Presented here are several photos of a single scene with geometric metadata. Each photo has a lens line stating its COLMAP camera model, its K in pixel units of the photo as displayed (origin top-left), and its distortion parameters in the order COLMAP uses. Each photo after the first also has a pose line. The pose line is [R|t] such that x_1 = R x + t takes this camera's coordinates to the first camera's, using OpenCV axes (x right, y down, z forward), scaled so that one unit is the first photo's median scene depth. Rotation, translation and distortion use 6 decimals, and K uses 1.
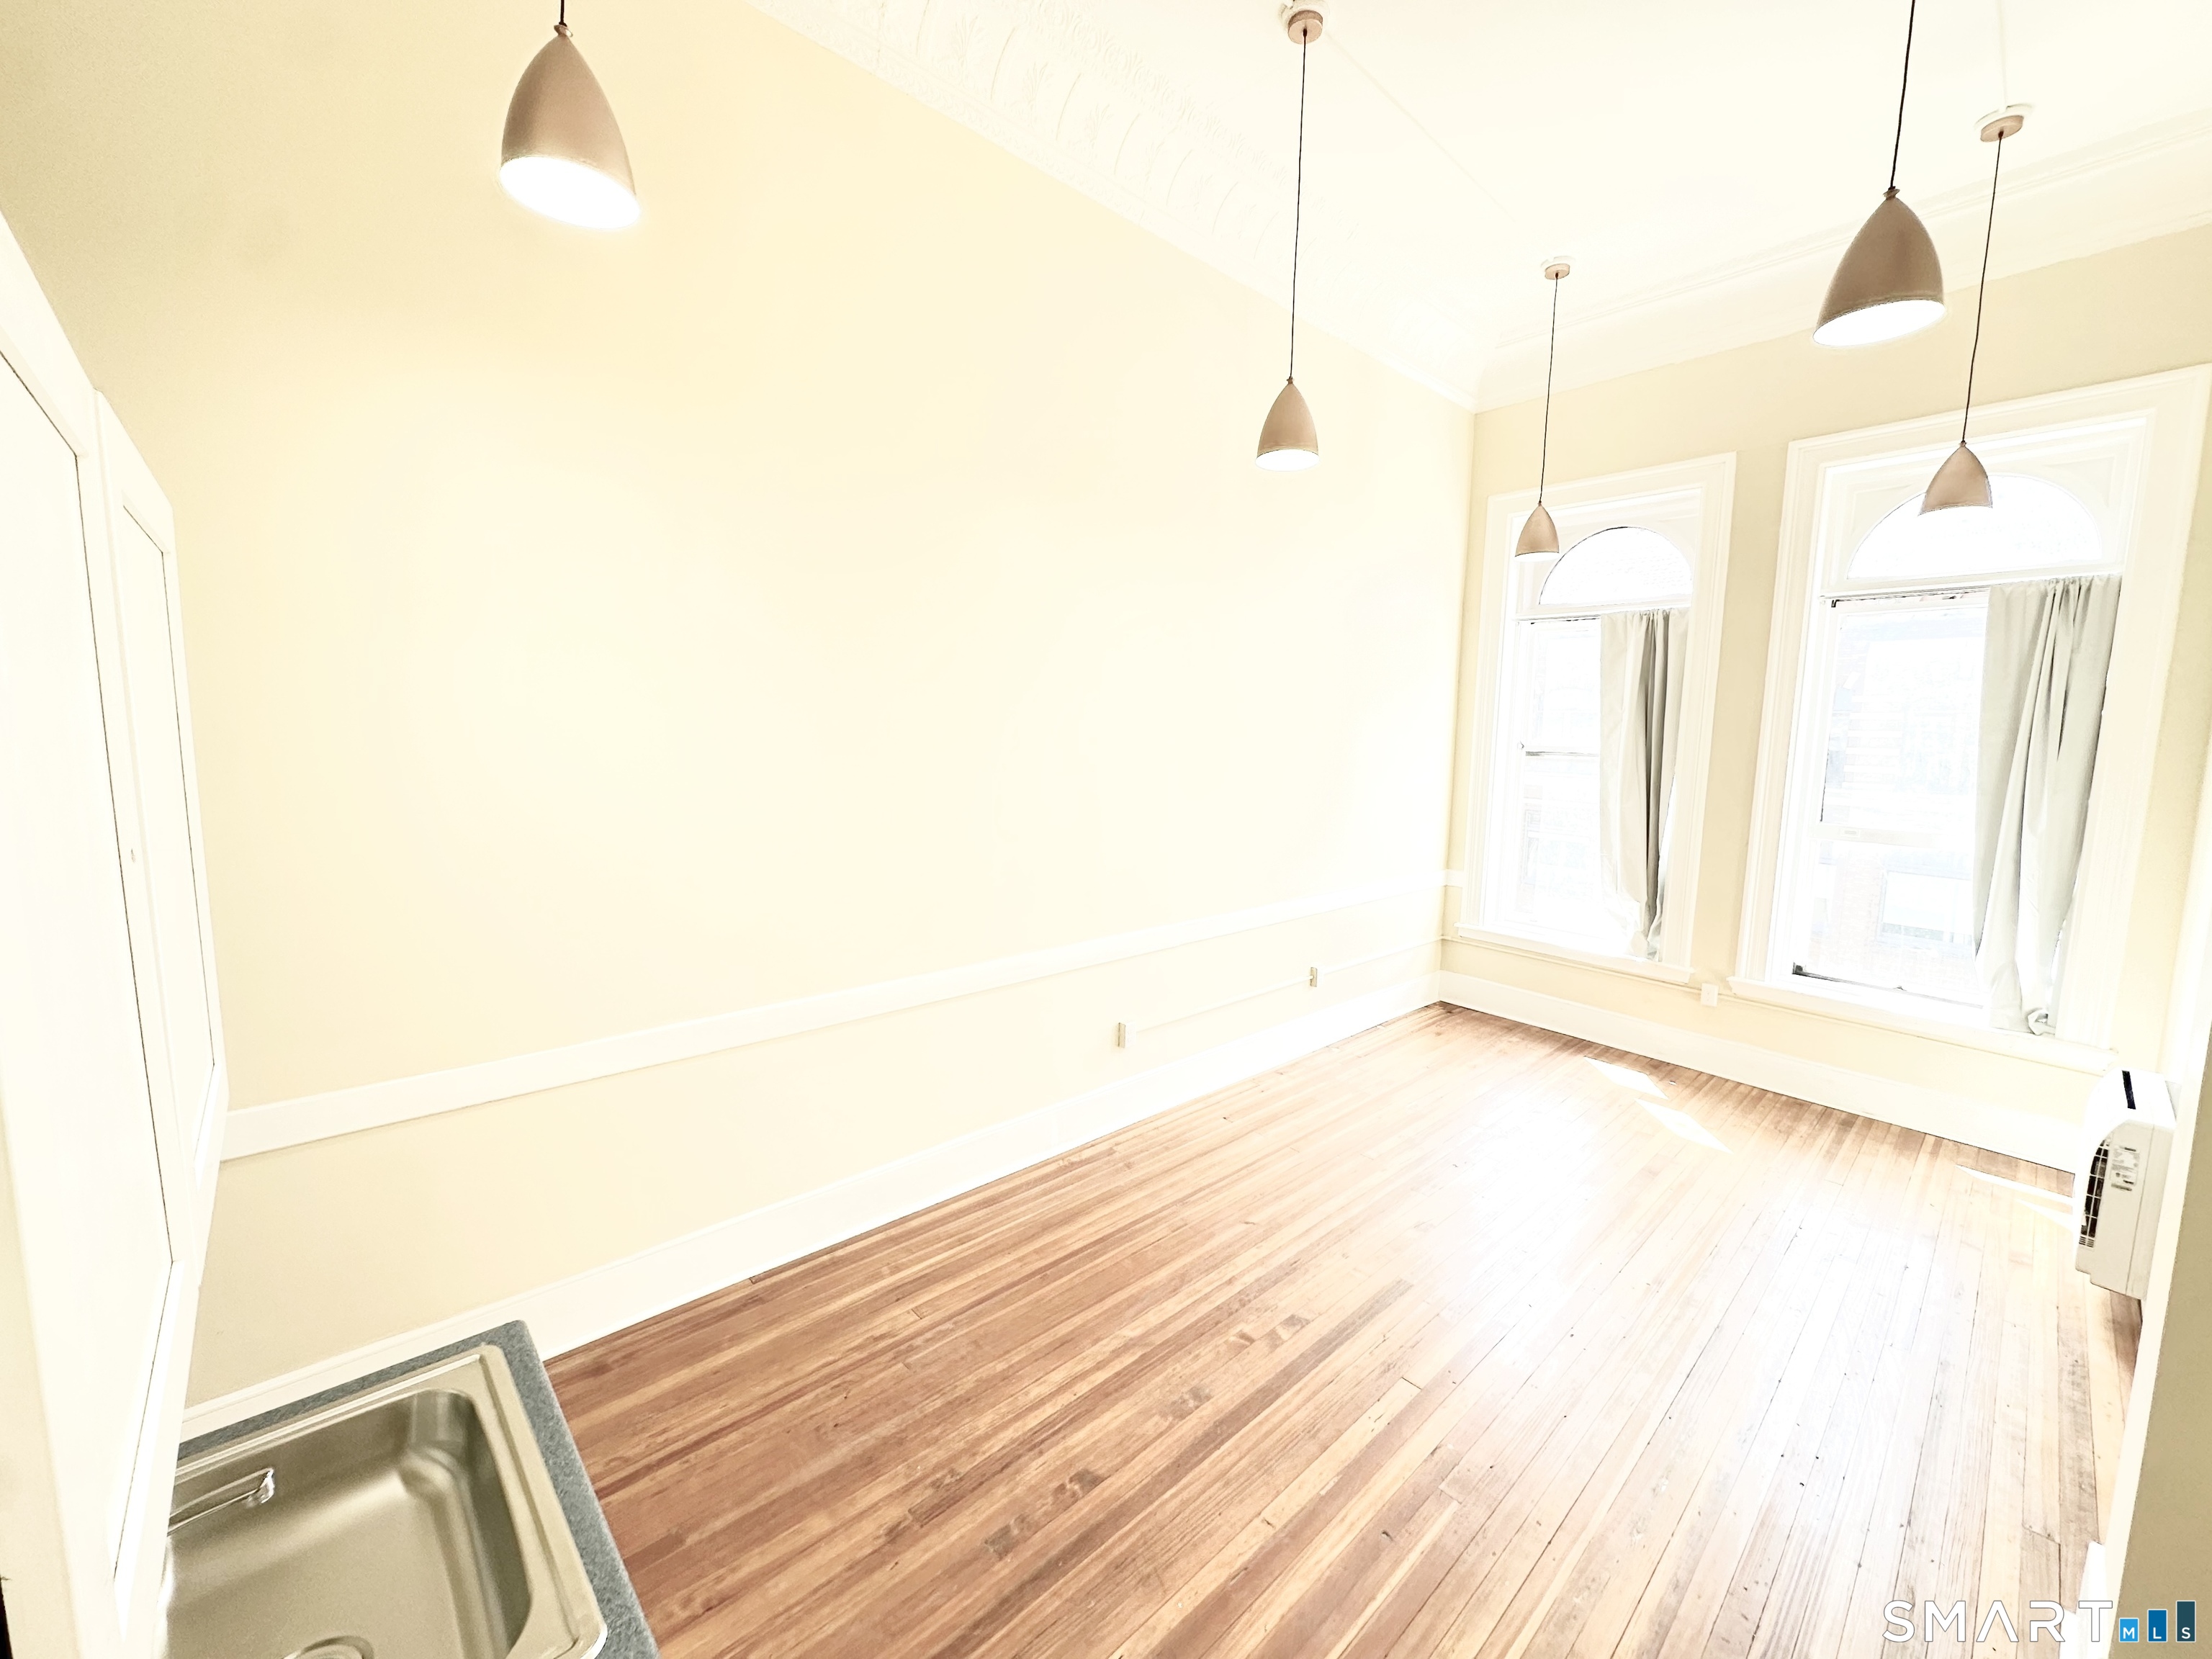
lens RADIAL K [[877.3, 0, 1107.6], [0, 877.3, 827.5], [0, 0, 1]] dist [-0.008077, 0.000699]
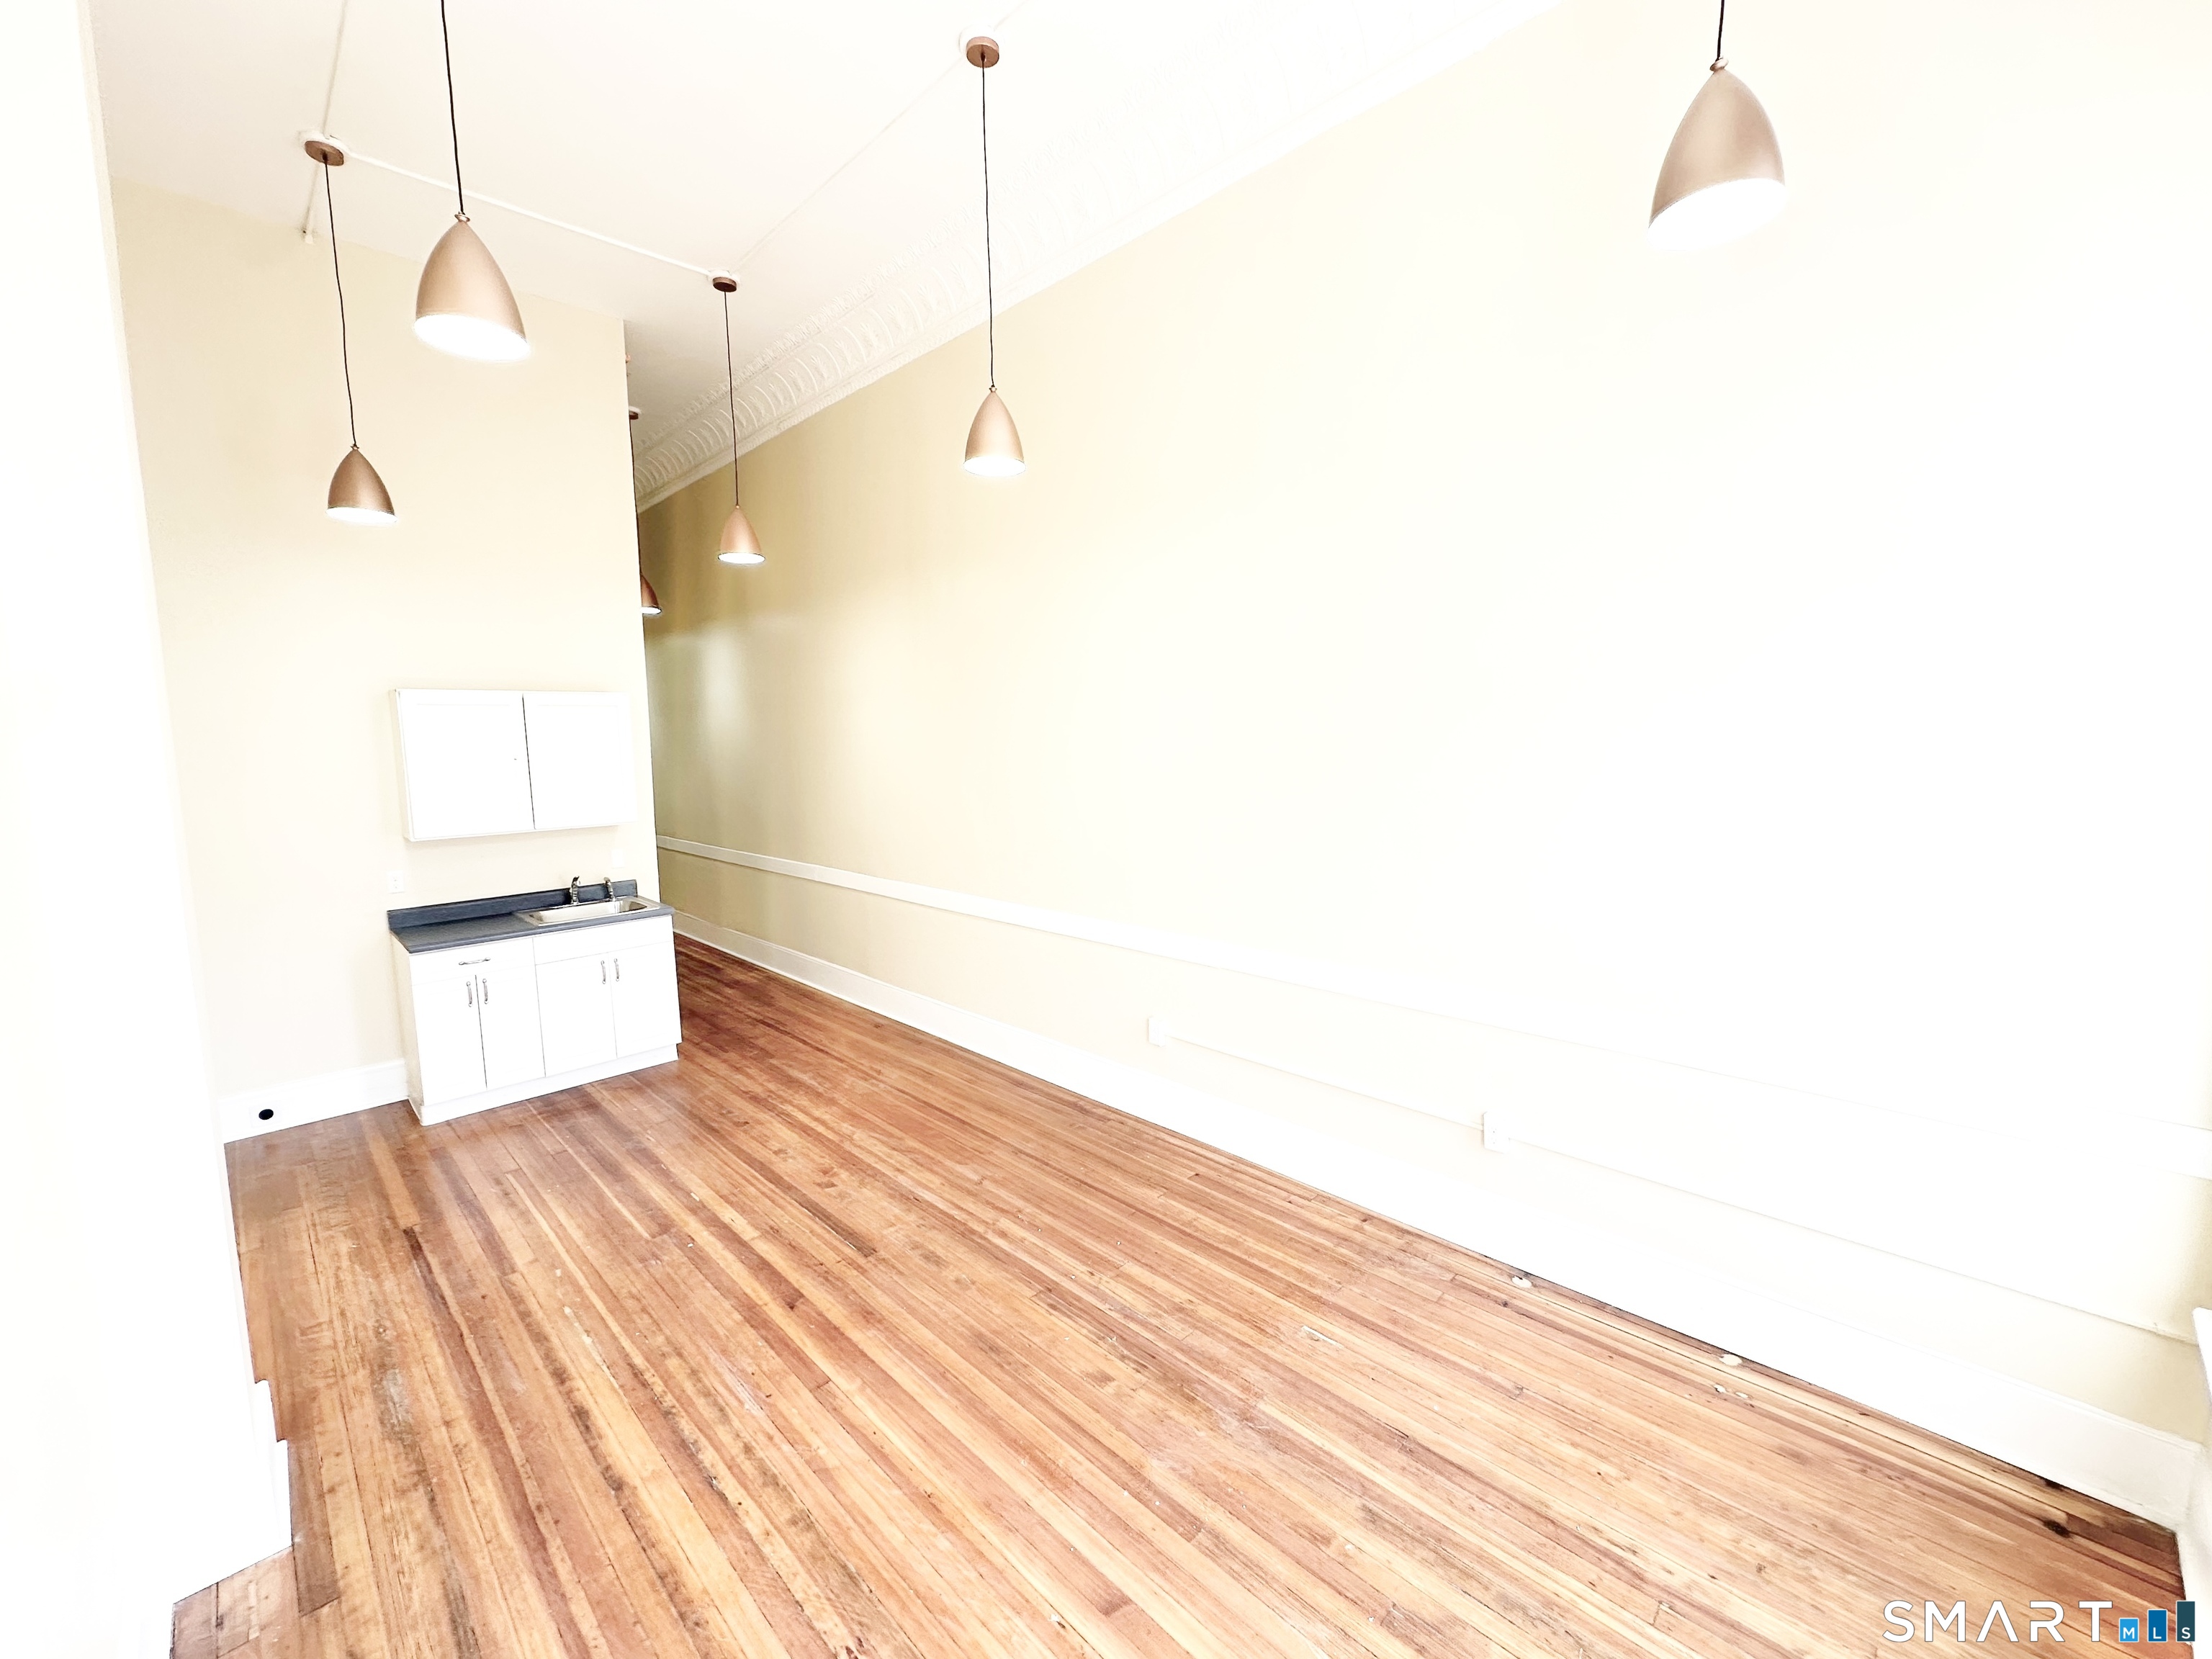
lens RADIAL K [[877.3, 0, 1102.4], [0, 877.3, 828.2], [0, 0, 1]] dist [-0.008077, 0.000699]
pose [[0.042852, 0.085369, -0.995427, 1.144994], [-0.094103, 0.992258, 0.081046, -0.079544], [0.994640, 0.090199, 0.050553, 0.998949]]
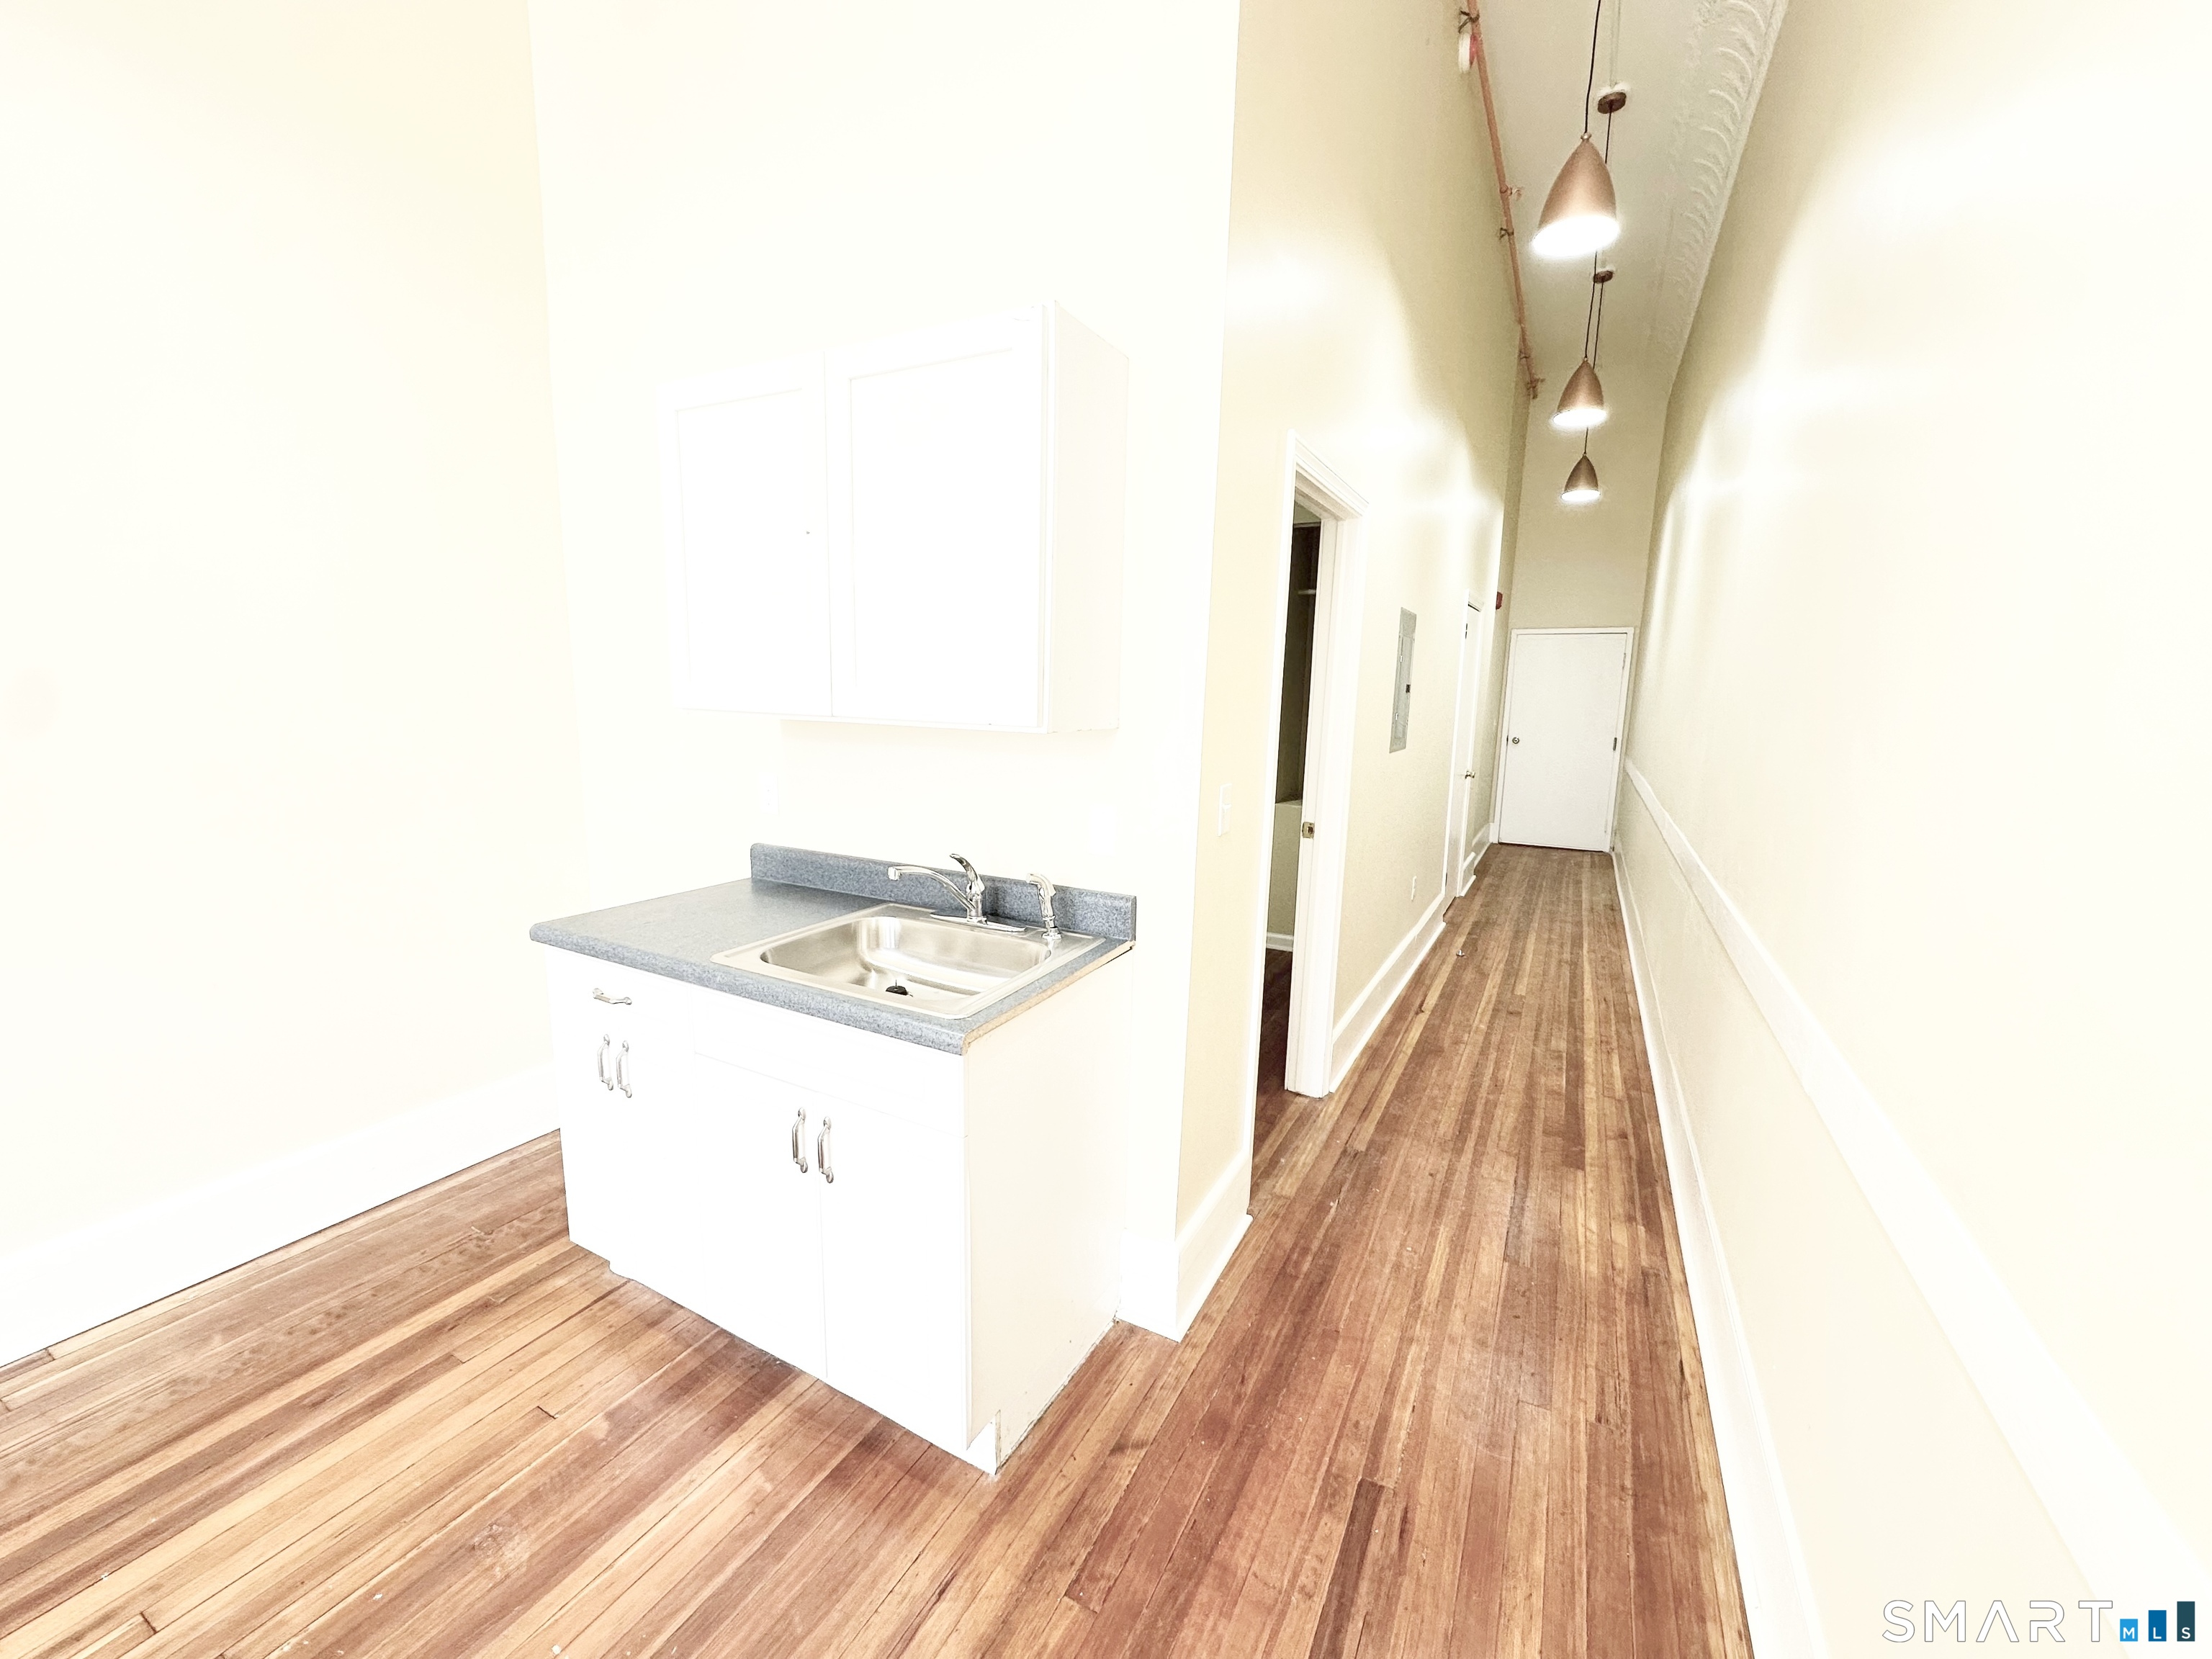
lens RADIAL K [[877.3, 0, 1114.2], [0, 877.3, 830.7], [0, 0, 1]] dist [-0.008077, 0.000699]
pose [[-0.941451, 0.011516, -0.336954, -0.201834], [-0.082944, 0.960790, 0.264581, 0.026129], [0.326789, 0.277039, -0.903581, 0.751759]]
